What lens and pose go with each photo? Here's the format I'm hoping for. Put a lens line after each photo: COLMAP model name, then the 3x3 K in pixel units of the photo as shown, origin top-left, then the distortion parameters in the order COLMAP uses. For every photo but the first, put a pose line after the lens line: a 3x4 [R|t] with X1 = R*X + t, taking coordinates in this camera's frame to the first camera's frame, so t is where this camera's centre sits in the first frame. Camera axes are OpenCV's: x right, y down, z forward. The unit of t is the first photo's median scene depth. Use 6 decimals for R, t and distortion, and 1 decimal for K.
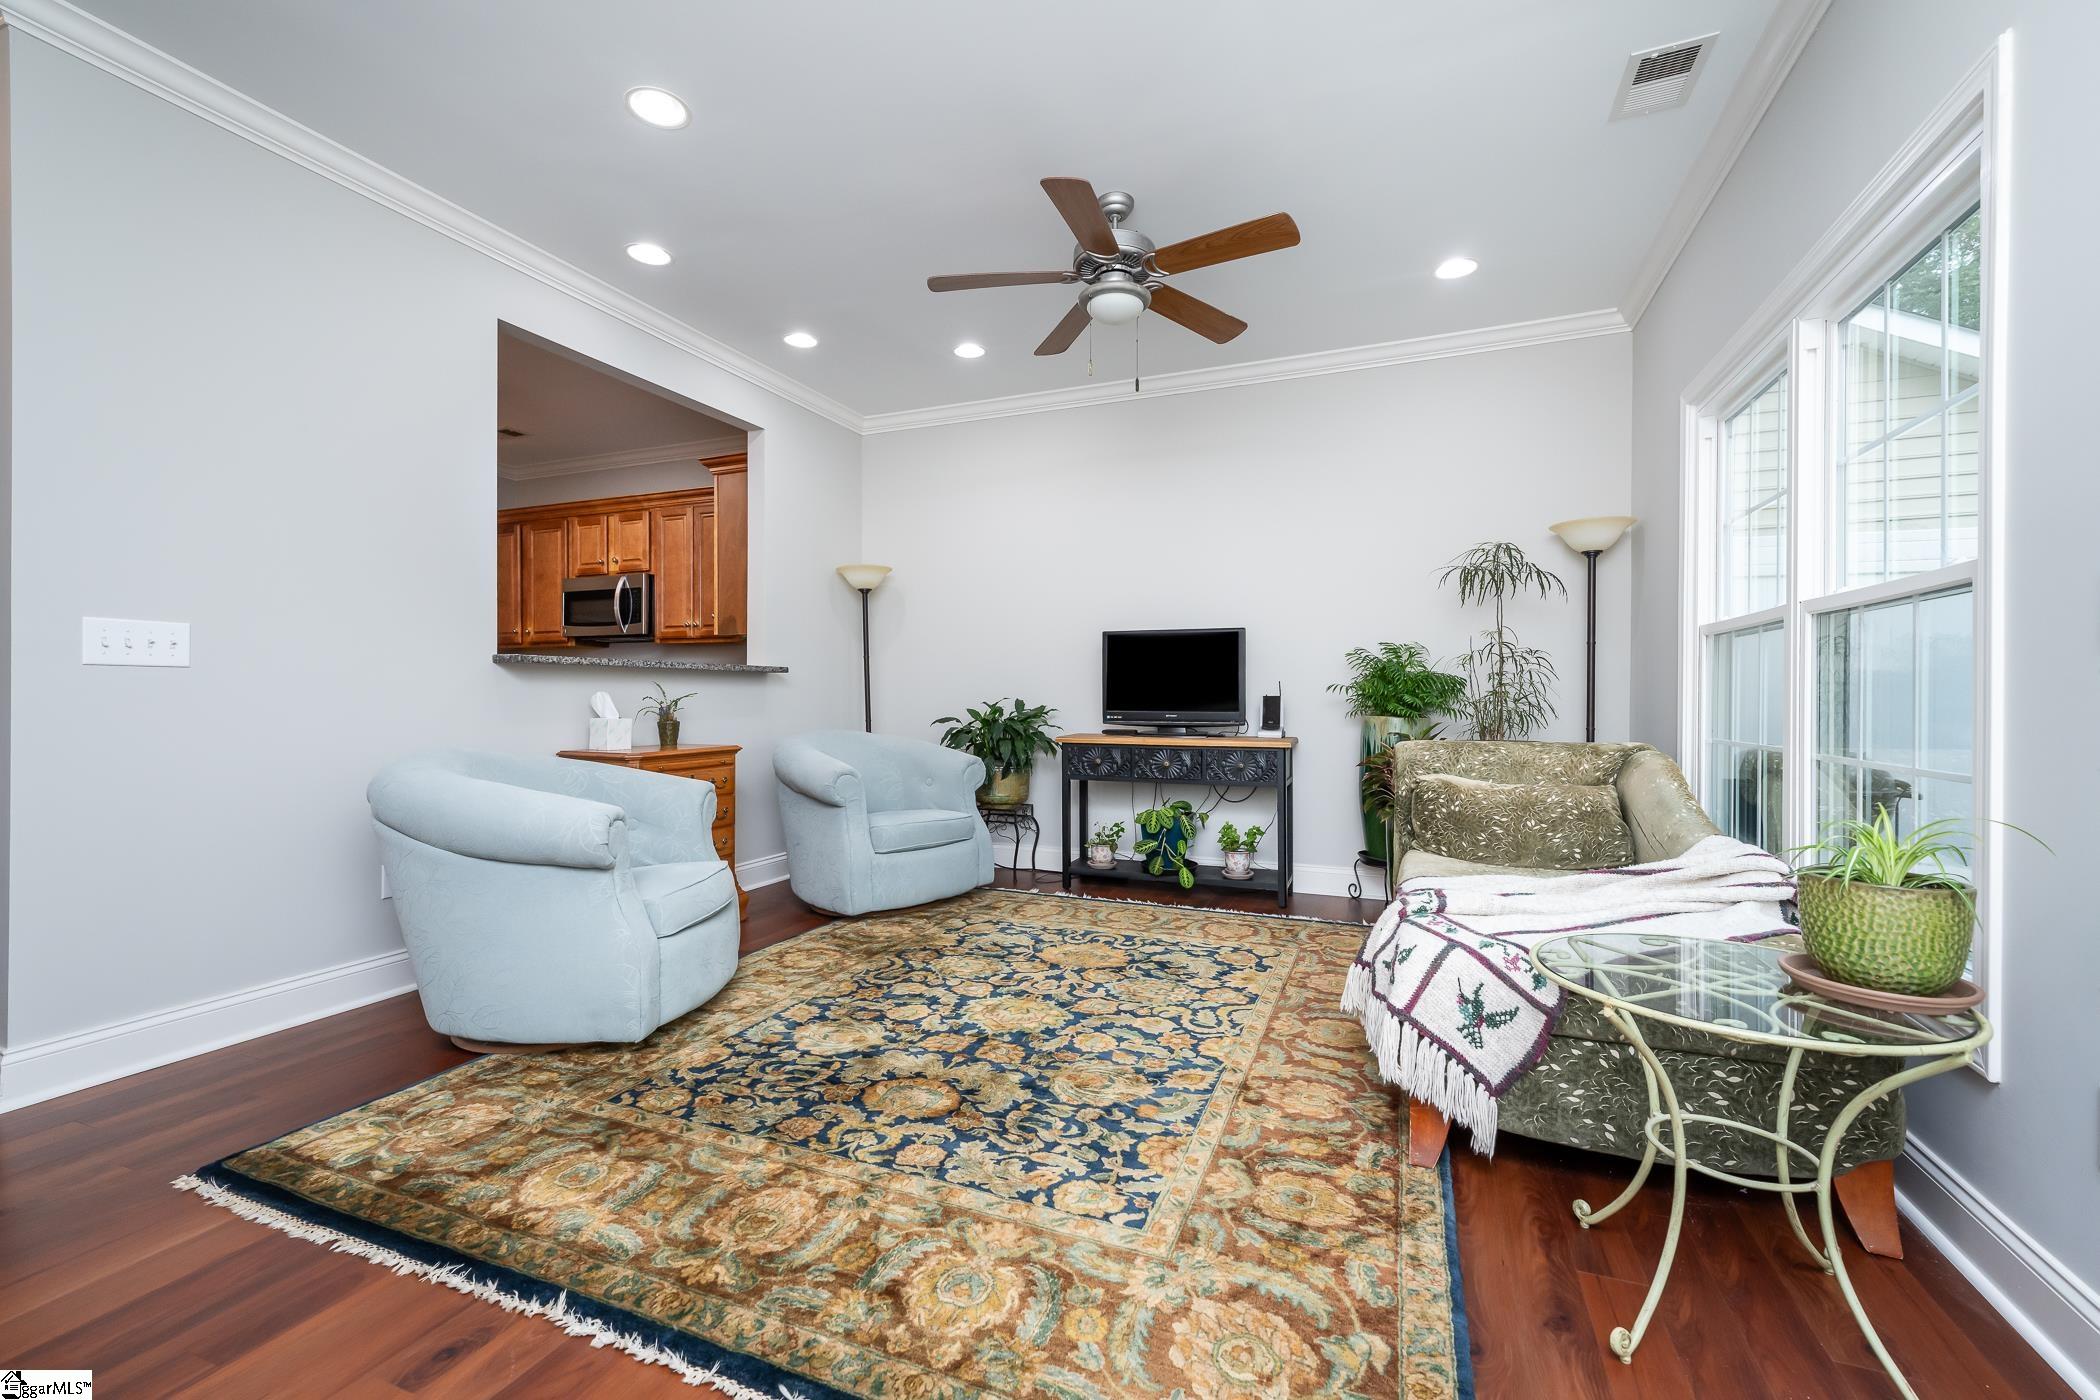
lens RADIAL K [[878.0, 0, 1050.0], [0, 878.0, 700.1], [0, 0, 1]] dist [0.004275, 0.000072]
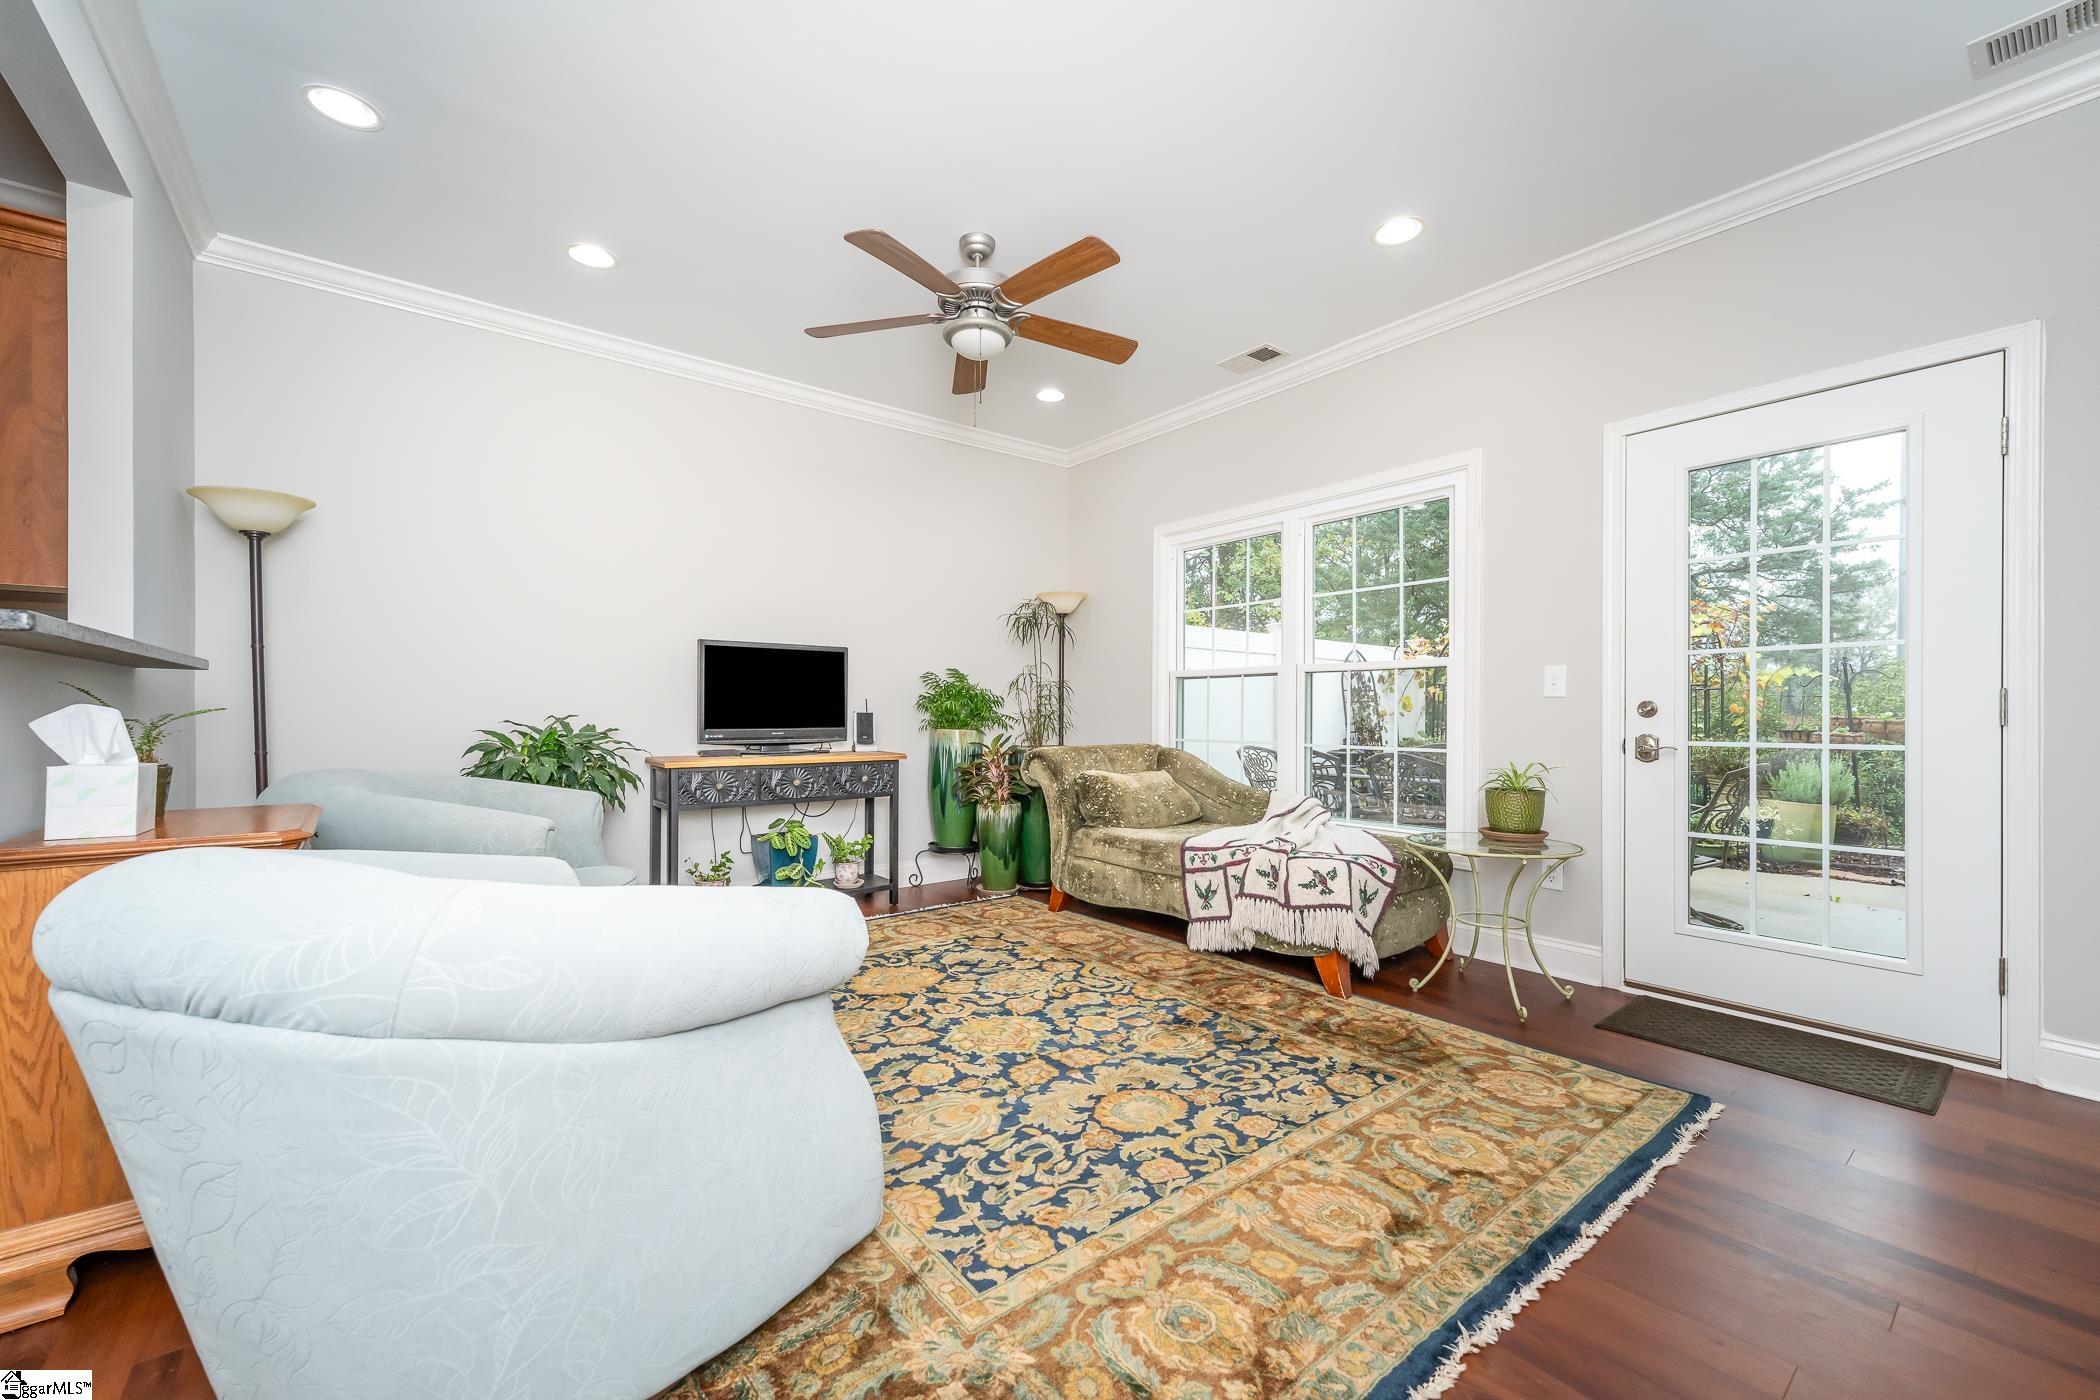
lens RADIAL K [[822.8, 0, 1049.7], [0, 822.8, 711.2], [0, 0, 1]] dist [0.001940, -0.000064]
pose [[0.495251, 0.001210, 0.868749, -0.844852], [0.002491, 0.999993, -0.002813, -0.005220], [-0.868747, 0.003558, 0.495244, 0.503339]]
